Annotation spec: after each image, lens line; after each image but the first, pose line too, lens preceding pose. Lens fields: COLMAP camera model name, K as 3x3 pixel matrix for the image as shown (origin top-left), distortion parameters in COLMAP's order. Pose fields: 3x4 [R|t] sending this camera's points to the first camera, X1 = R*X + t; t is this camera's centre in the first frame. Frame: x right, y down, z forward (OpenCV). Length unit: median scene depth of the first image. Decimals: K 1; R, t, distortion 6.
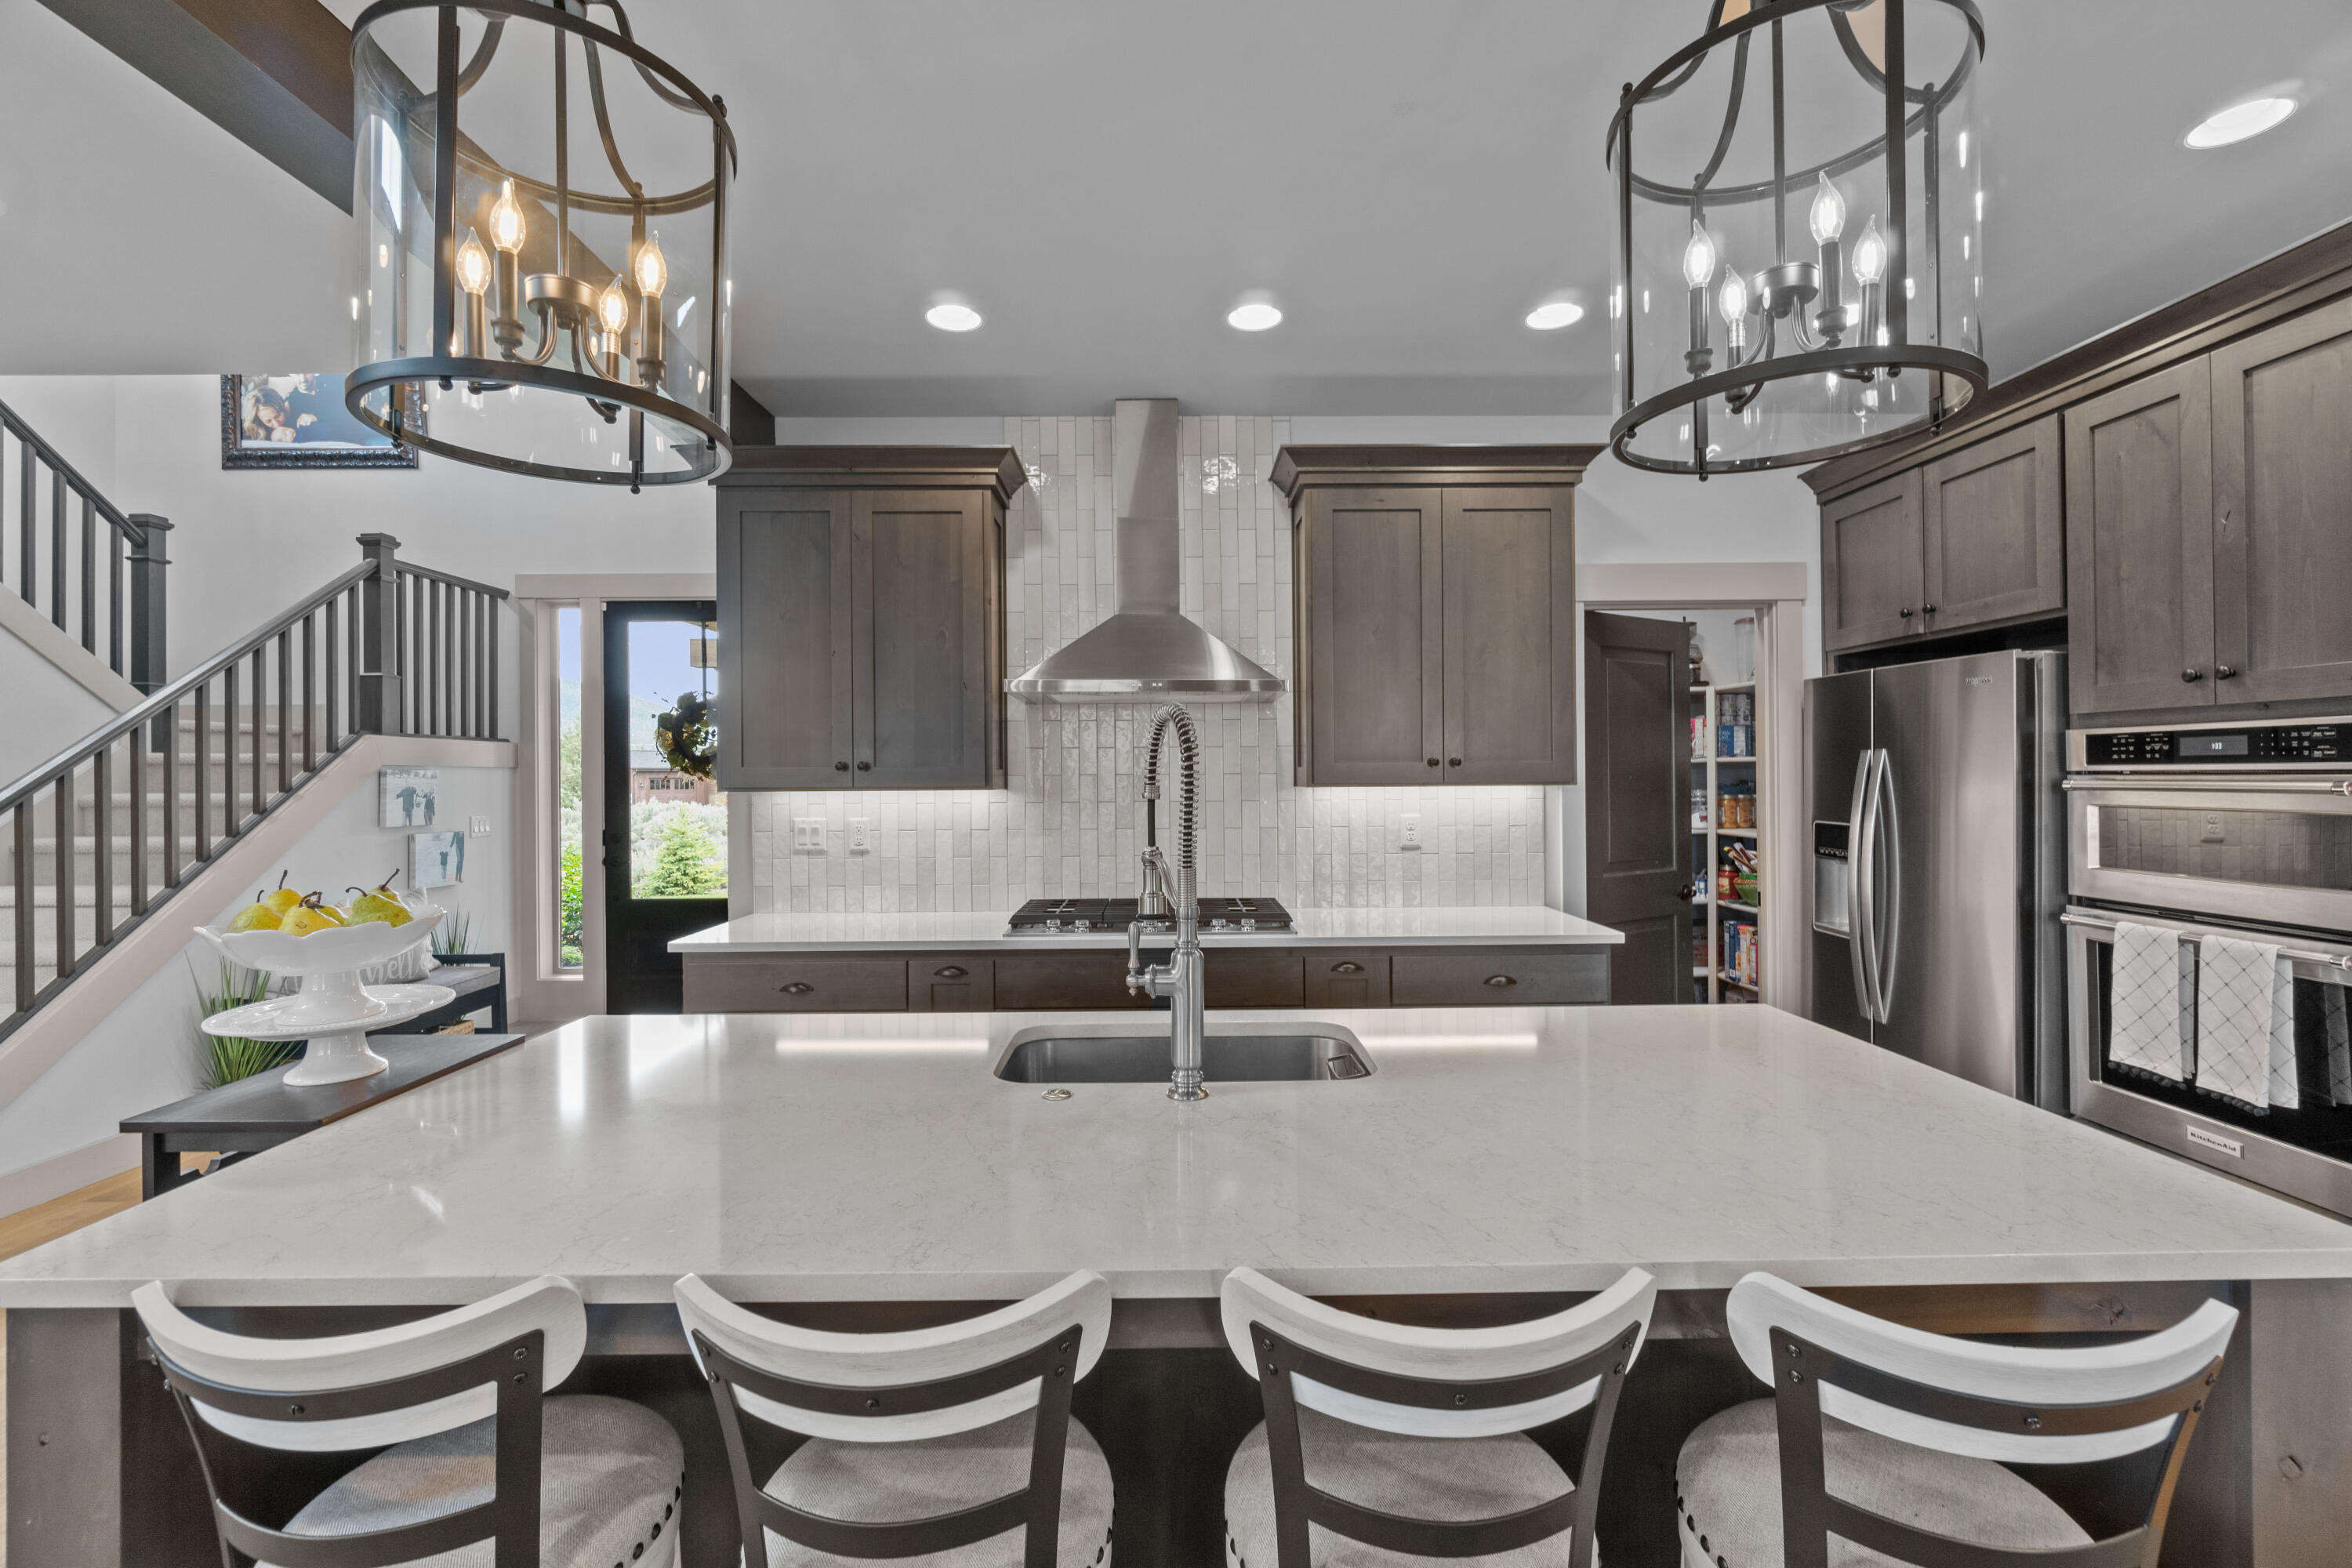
lens RADIAL K [[994.5, 0, 1176.0], [0, 994.5, 784.0], [0, 0, 1]] dist [-0.000782, -0.000197]
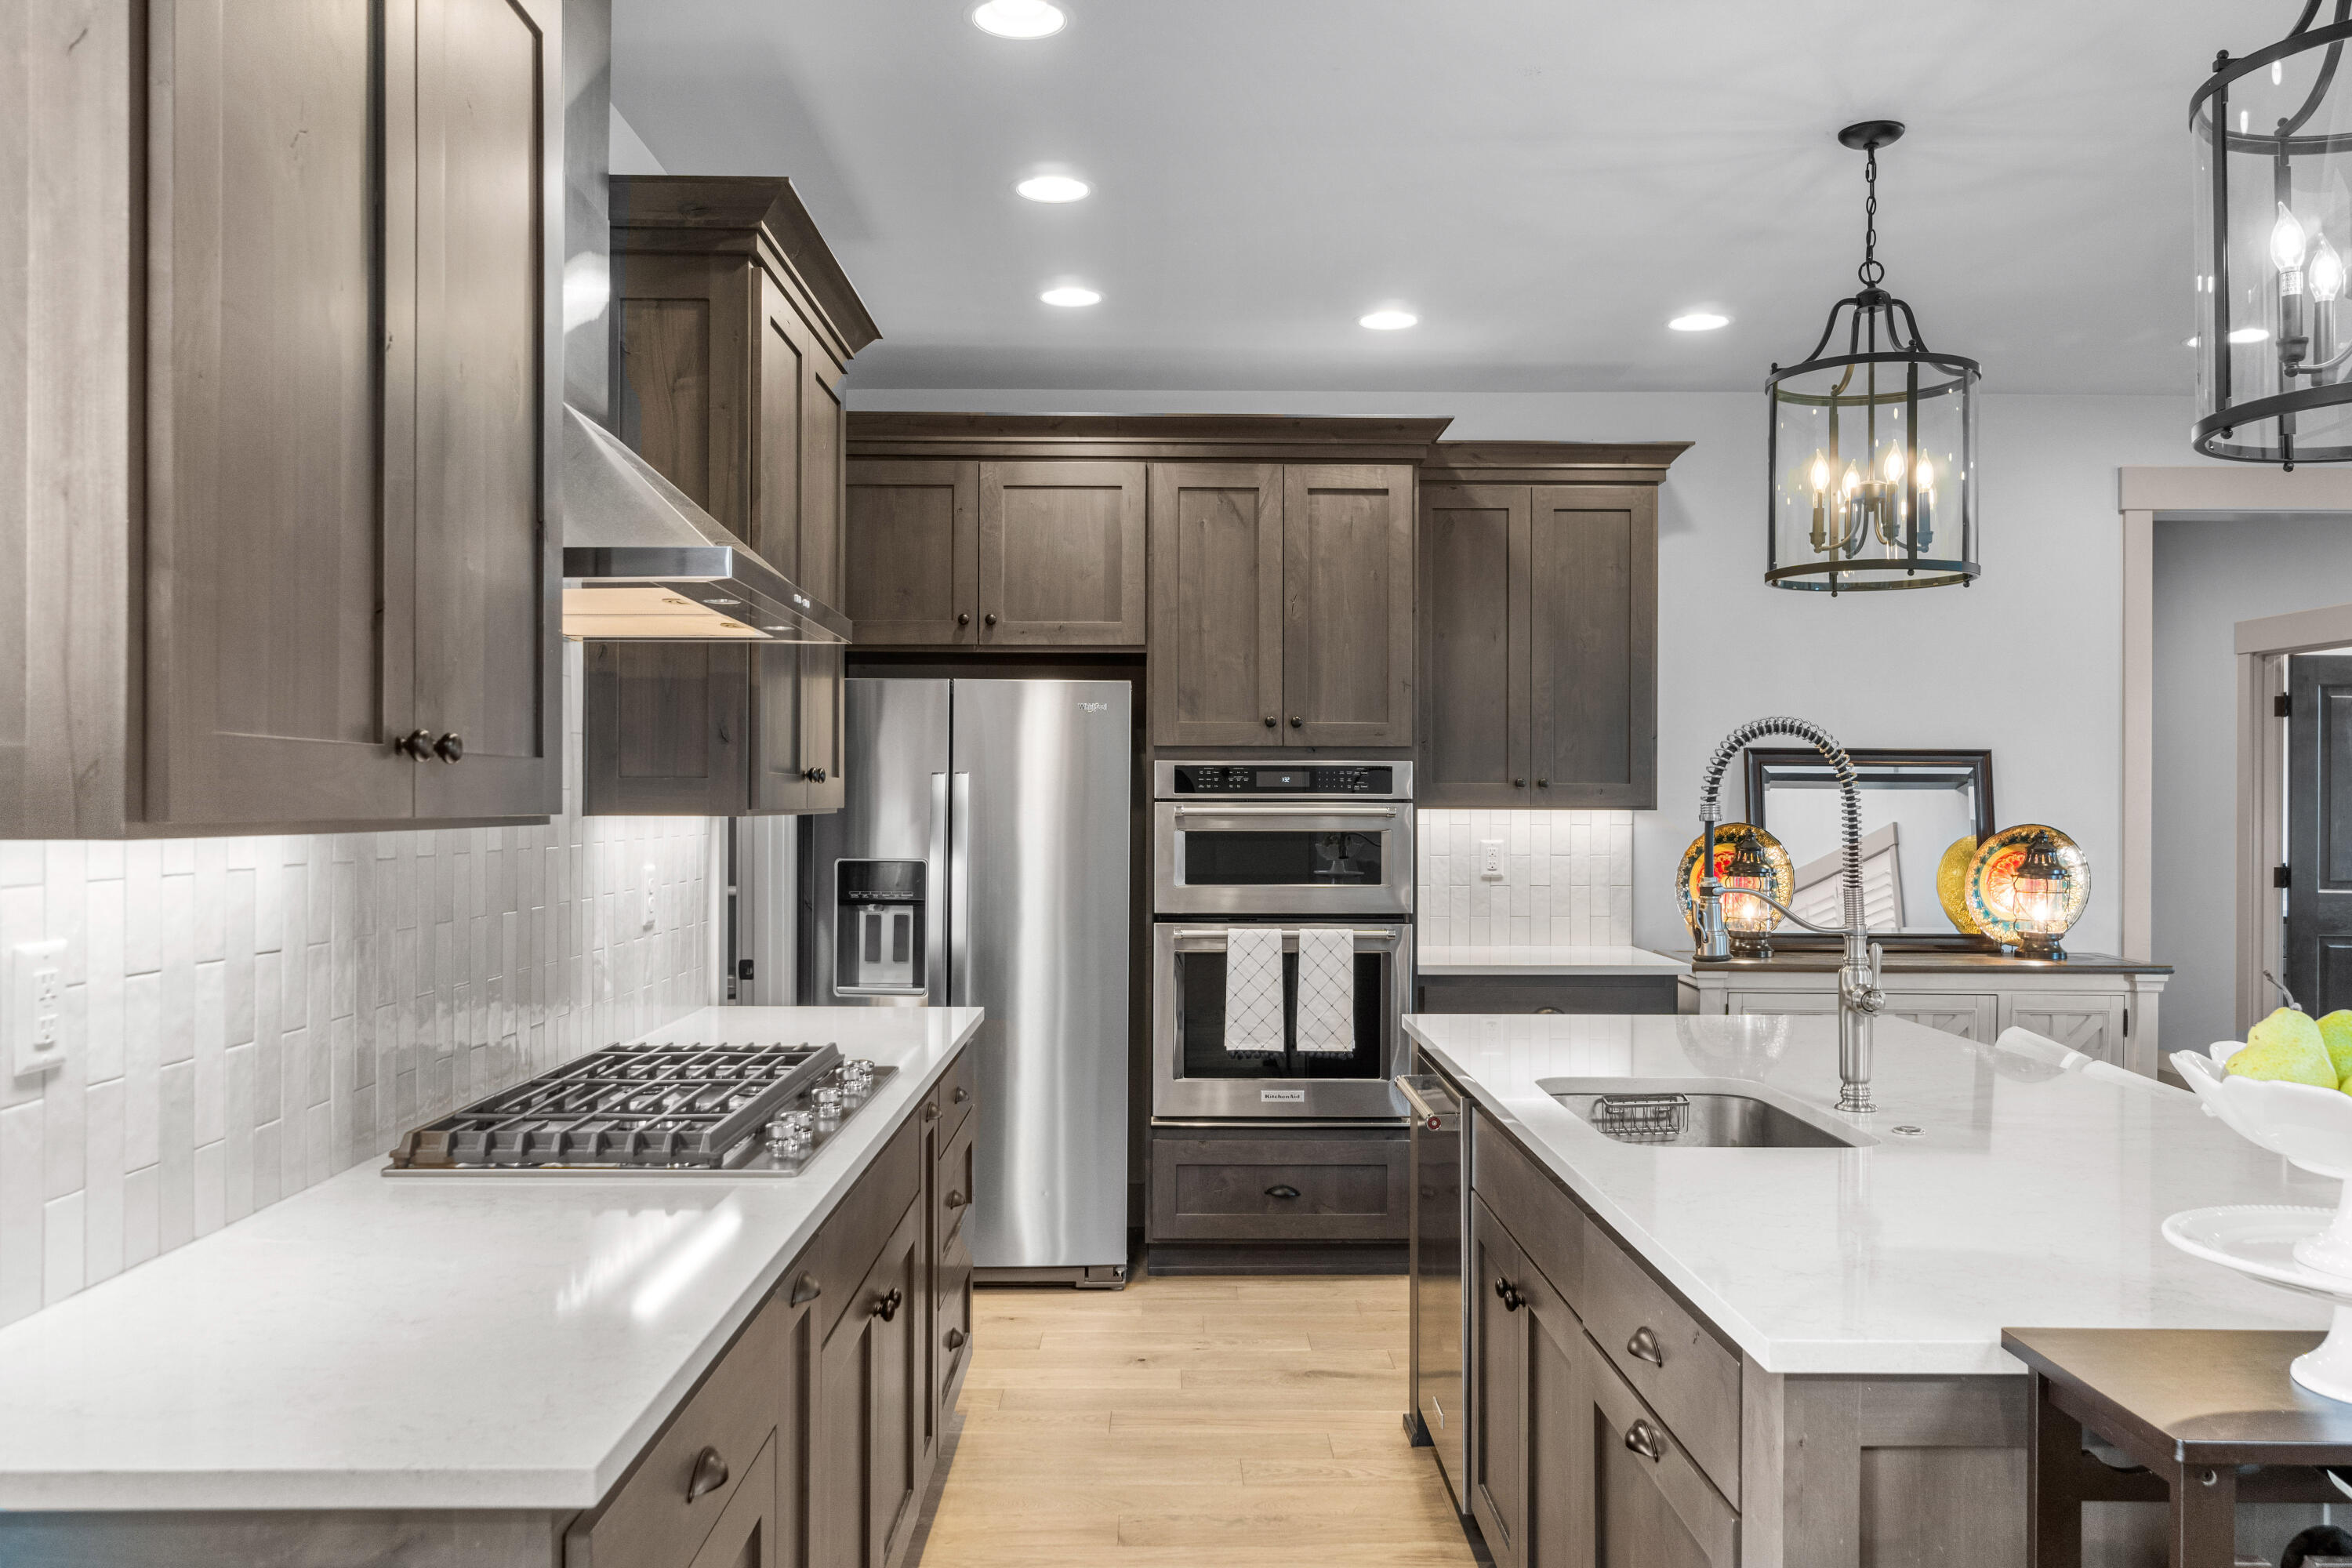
lens RADIAL K [[1891.2, 0, 1180.7], [0, 1891.2, 835.8], [0, 0, 1]] dist [0.000410, -0.001721]
pose [[-0.013150, -0.009804, 0.999865, -0.814675], [0.008482, 0.999915, 0.009916, 0.004839], [-0.999878, 0.008612, -0.013066, 0.710101]]
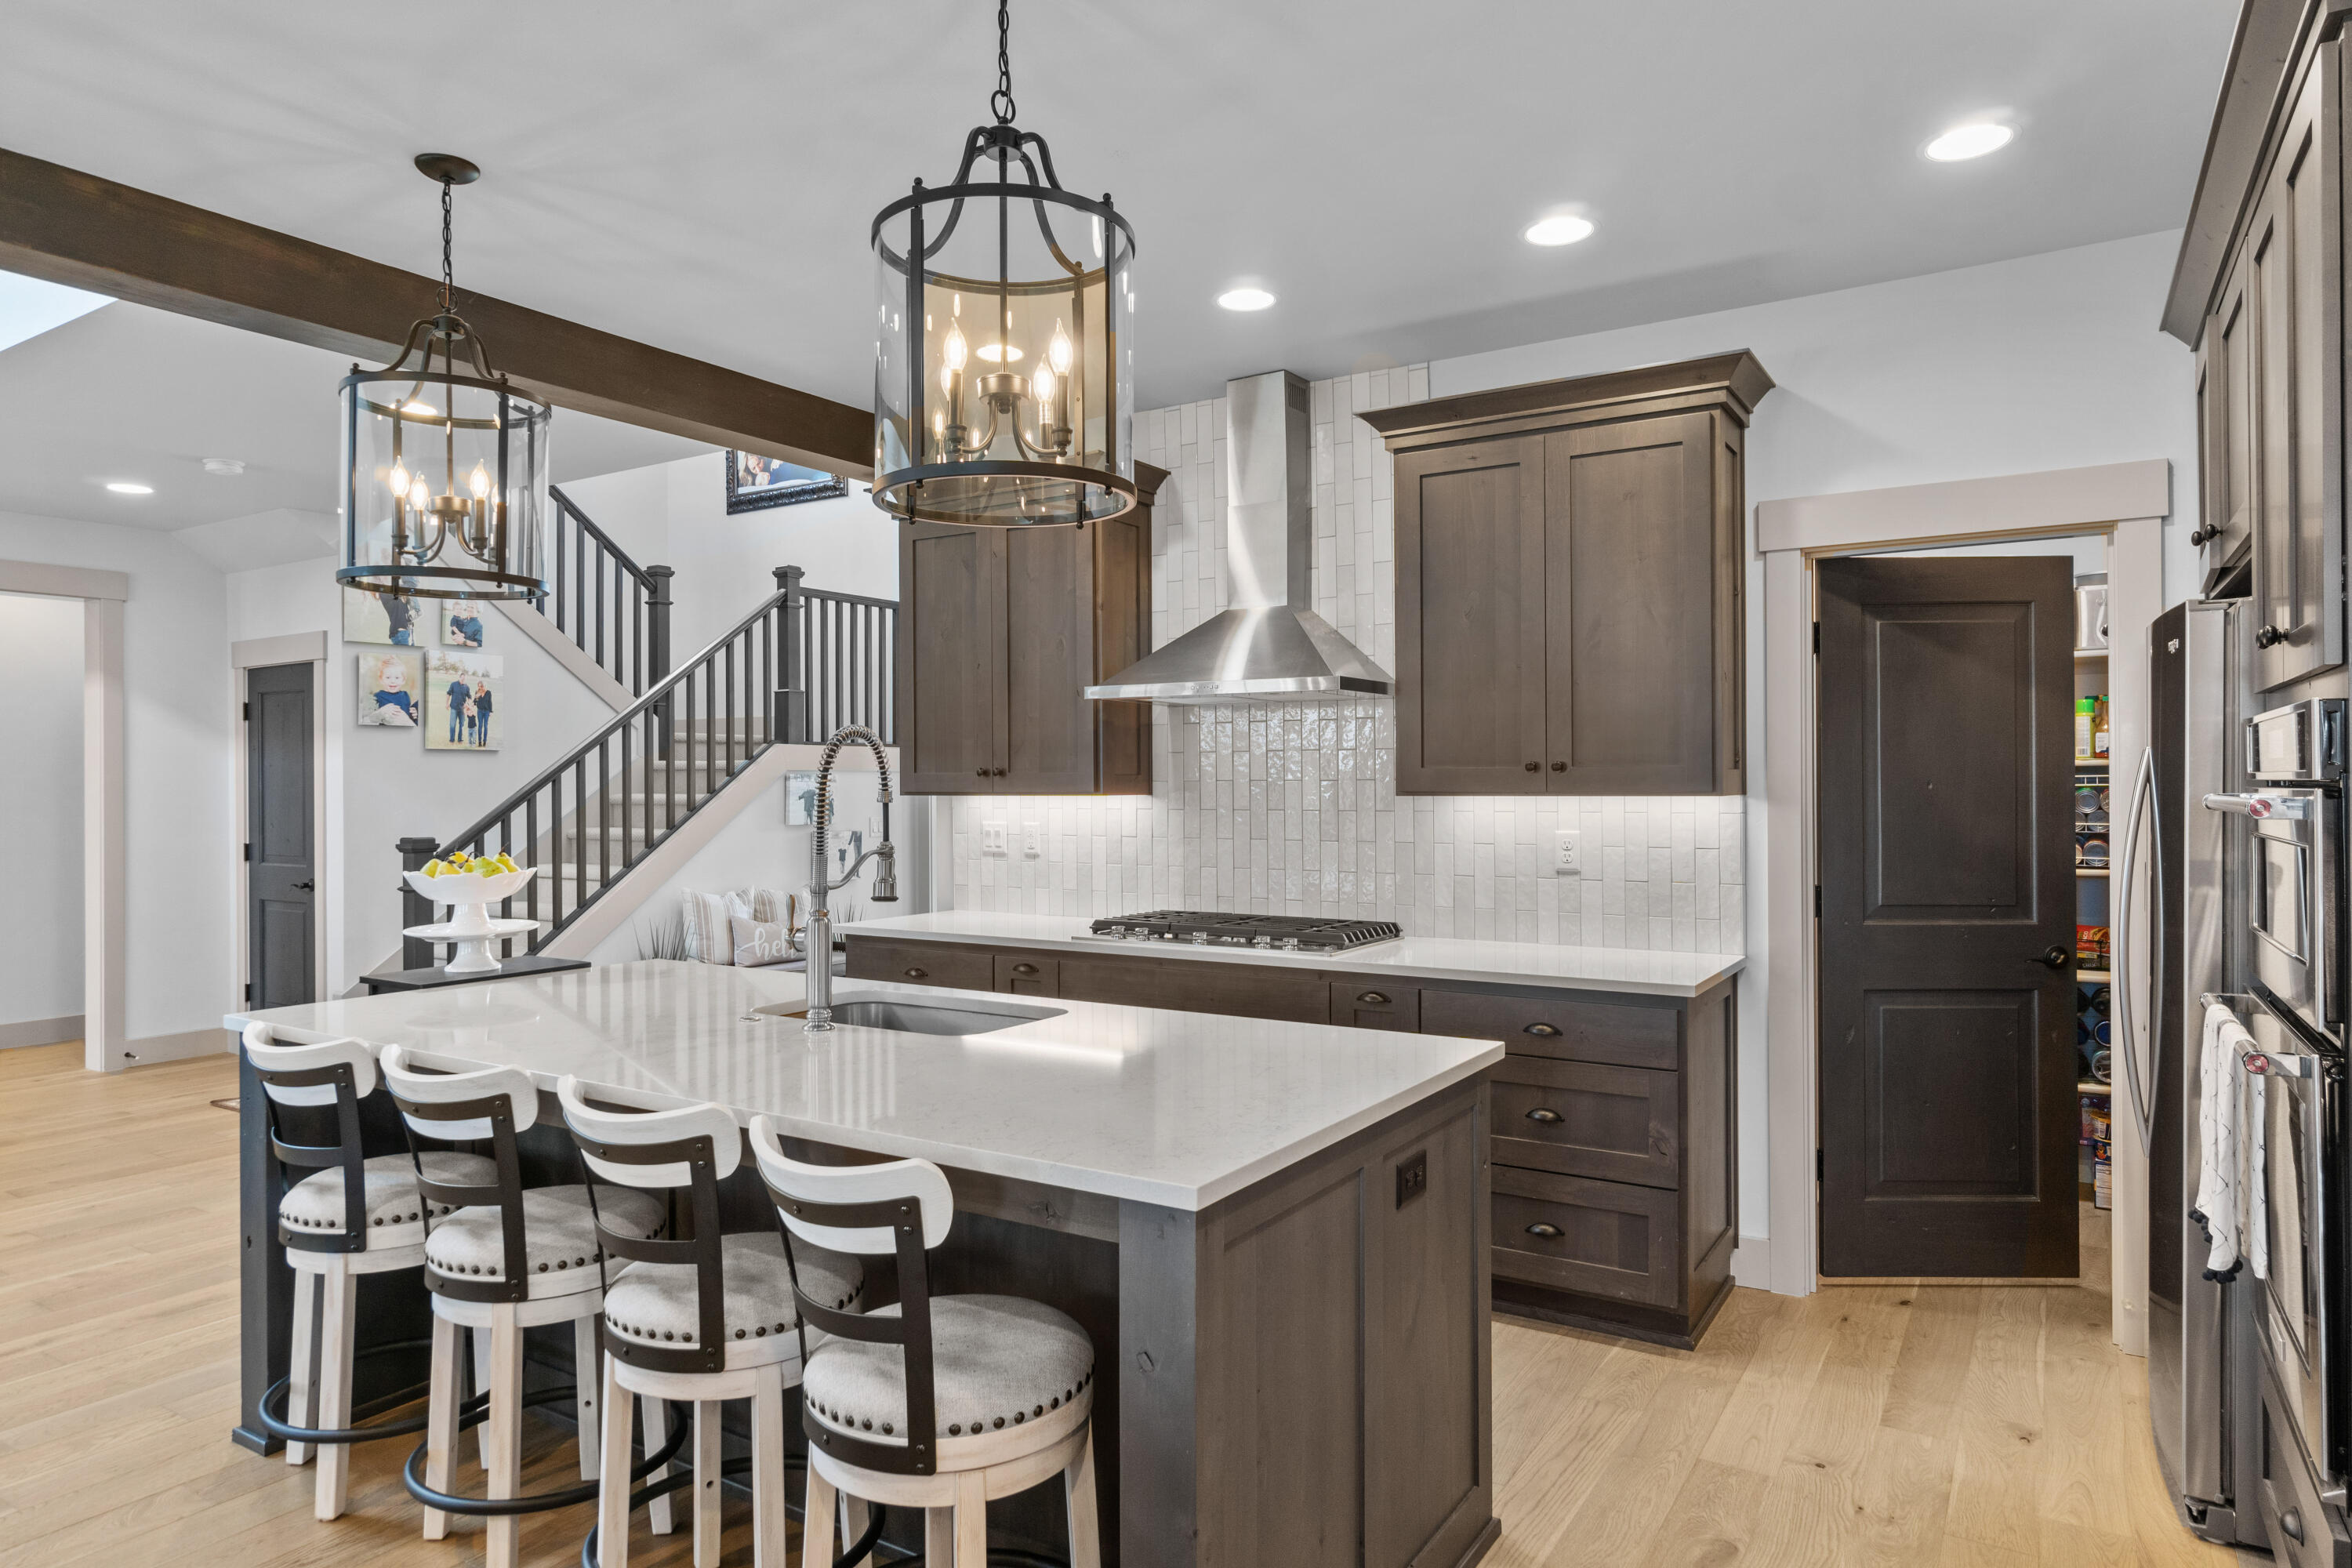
lens RADIAL K [[1372.9, 0, 1176.0], [0, 1372.9, 784.0], [0, 0, 1]] dist [-0.003923, 0.000080]
pose [[0.843545, 0.003944, -0.537045, 0.565994], [-0.006064, 0.999979, -0.002180, -0.002991], [0.537025, 0.005096, 0.843551, -0.112807]]
